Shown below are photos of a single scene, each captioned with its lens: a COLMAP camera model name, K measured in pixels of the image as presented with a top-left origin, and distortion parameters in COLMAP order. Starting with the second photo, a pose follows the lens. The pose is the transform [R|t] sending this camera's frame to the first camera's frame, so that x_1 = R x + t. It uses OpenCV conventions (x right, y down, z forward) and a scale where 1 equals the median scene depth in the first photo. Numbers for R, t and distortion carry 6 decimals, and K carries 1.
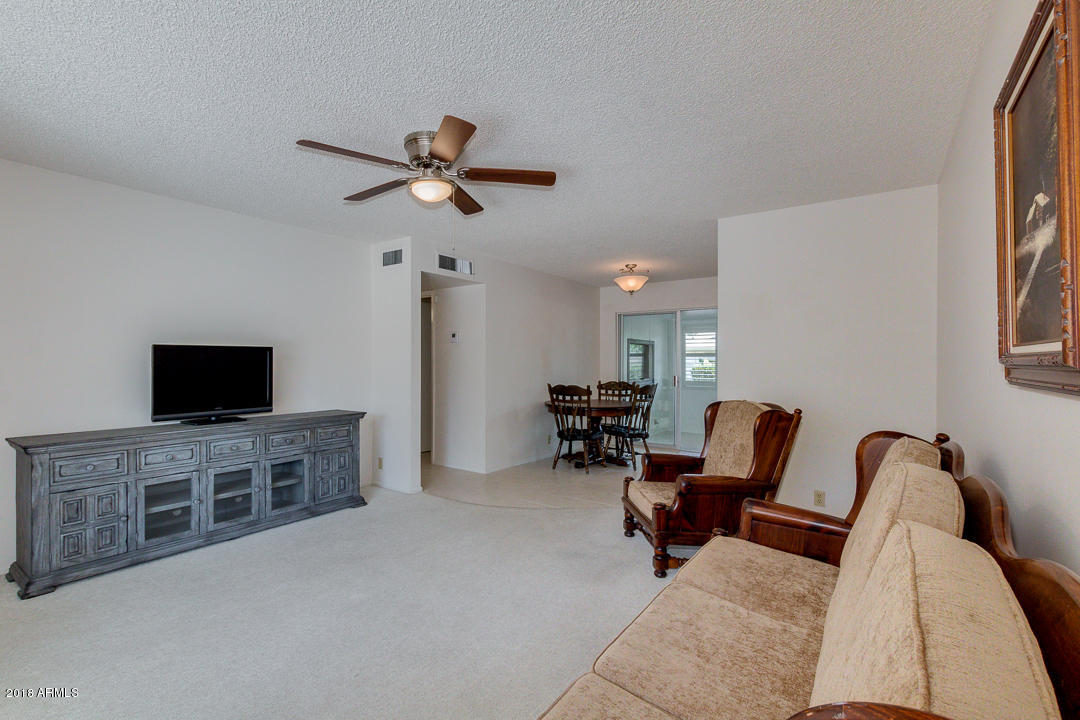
lens RADIAL K [[493.8, 0, 508.9], [0, 493.8, 361.6], [0, 0, 1]] dist [0.001462, 0.000129]
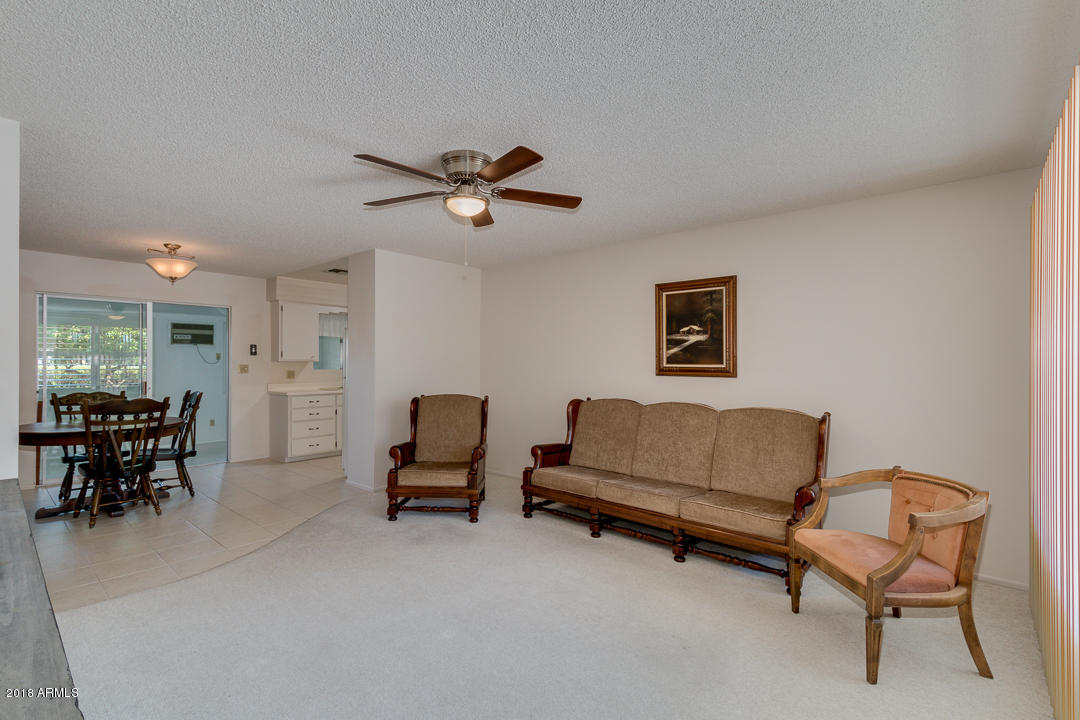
lens RADIAL K [[511.2, 0, 536.2], [0, 511.2, 363.2], [0, 0, 1]] dist [0.015722, -0.000682]
pose [[0.095780, -0.003904, 0.995395, -0.569287], [-0.006382, 0.999969, 0.004536, -0.011409], [-0.995382, -0.006787, 0.095752, 0.350747]]
